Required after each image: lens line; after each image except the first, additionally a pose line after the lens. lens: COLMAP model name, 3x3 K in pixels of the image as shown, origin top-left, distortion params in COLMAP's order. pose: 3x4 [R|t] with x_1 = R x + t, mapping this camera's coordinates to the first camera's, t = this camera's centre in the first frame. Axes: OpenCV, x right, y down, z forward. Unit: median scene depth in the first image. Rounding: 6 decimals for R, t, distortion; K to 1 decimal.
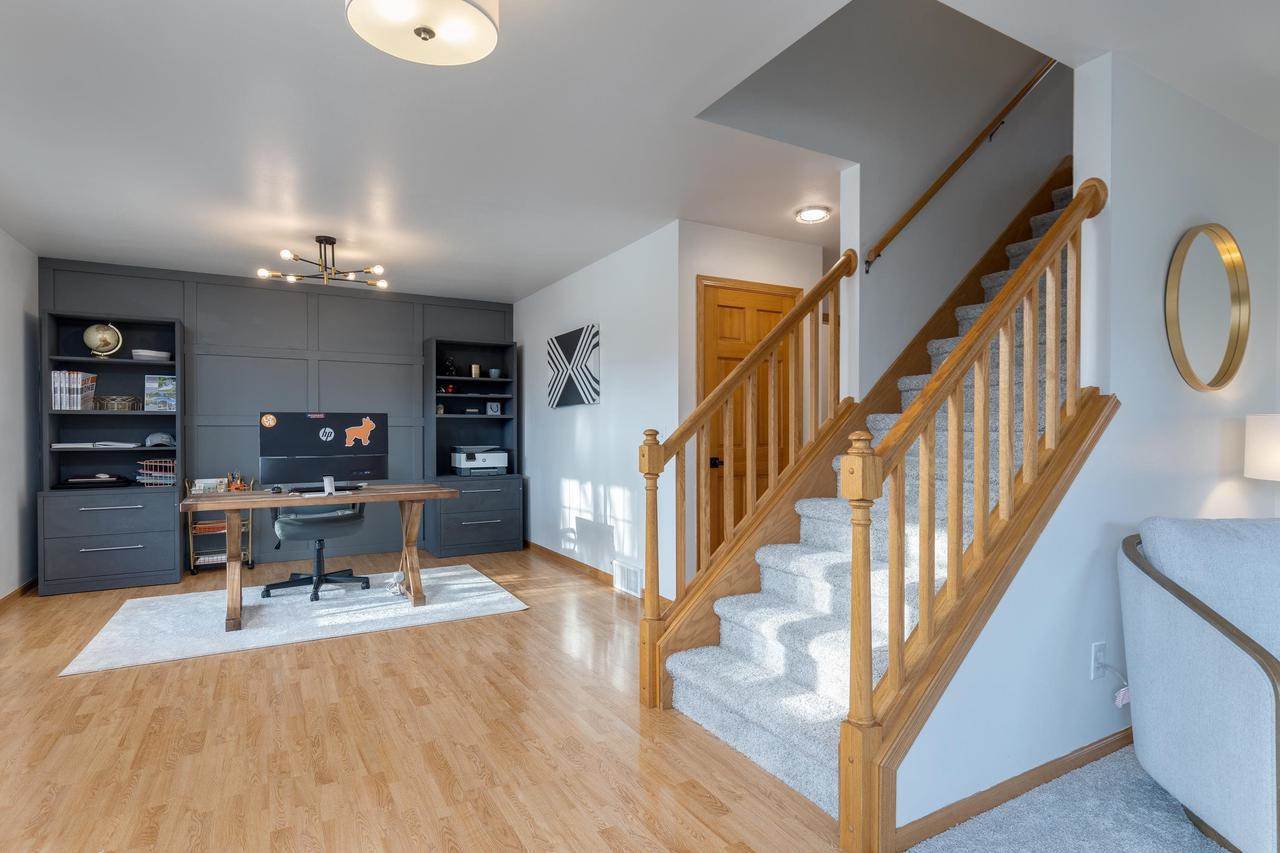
lens RADIAL K [[663.6, 0, 645.9], [0, 663.6, 437.0], [0, 0, 1]] dist [-0.004226, 0.002096]
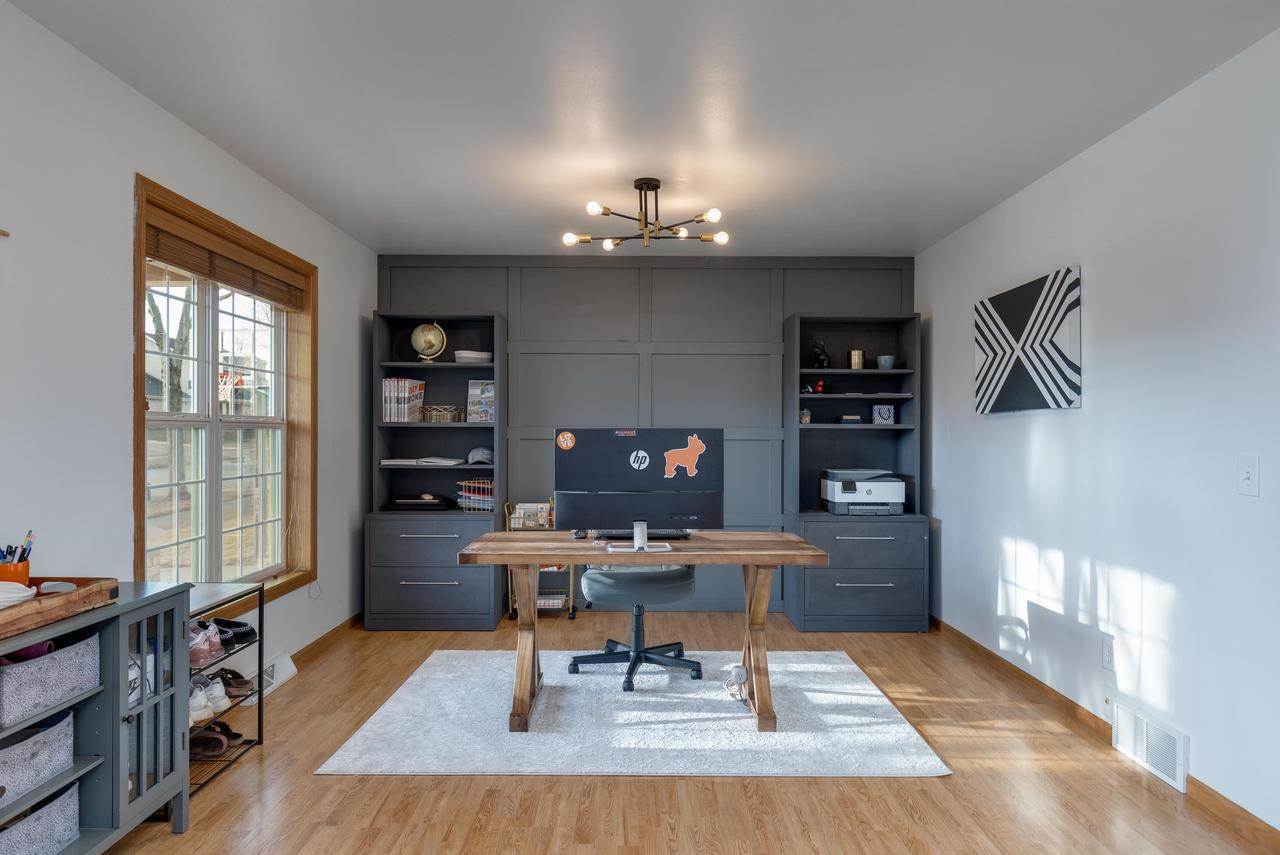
lens RADIAL K [[780.3, 0, 635.5], [0, 780.3, 431.5], [0, 0, 1]] dist [0.004996, -0.000369]
pose [[0.865432, 0.004087, -0.501010, -0.071913], [-0.008750, 0.999938, -0.006958, -0.025446], [0.500950, 0.010406, 0.865413, 0.269366]]
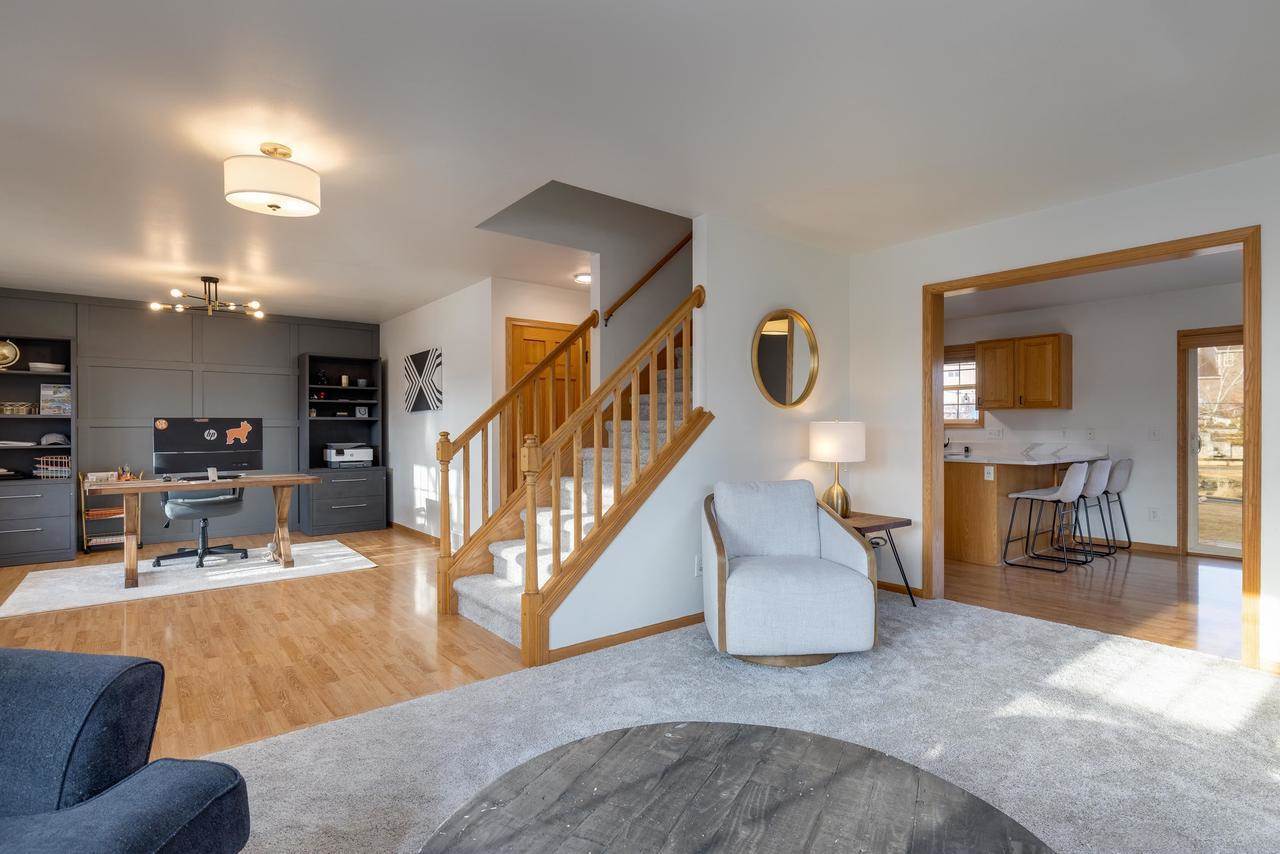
lens RADIAL K [[639.8, 0, 645.0], [0, 639.8, 429.7], [0, 0, 1]] dist [-0.002633, 0.000402]
pose [[0.988546, -0.001699, 0.150913, 0.146972], [0.002677, 0.999977, -0.006273, -0.003535], [-0.150899, 0.006606, 0.988527, -0.315198]]
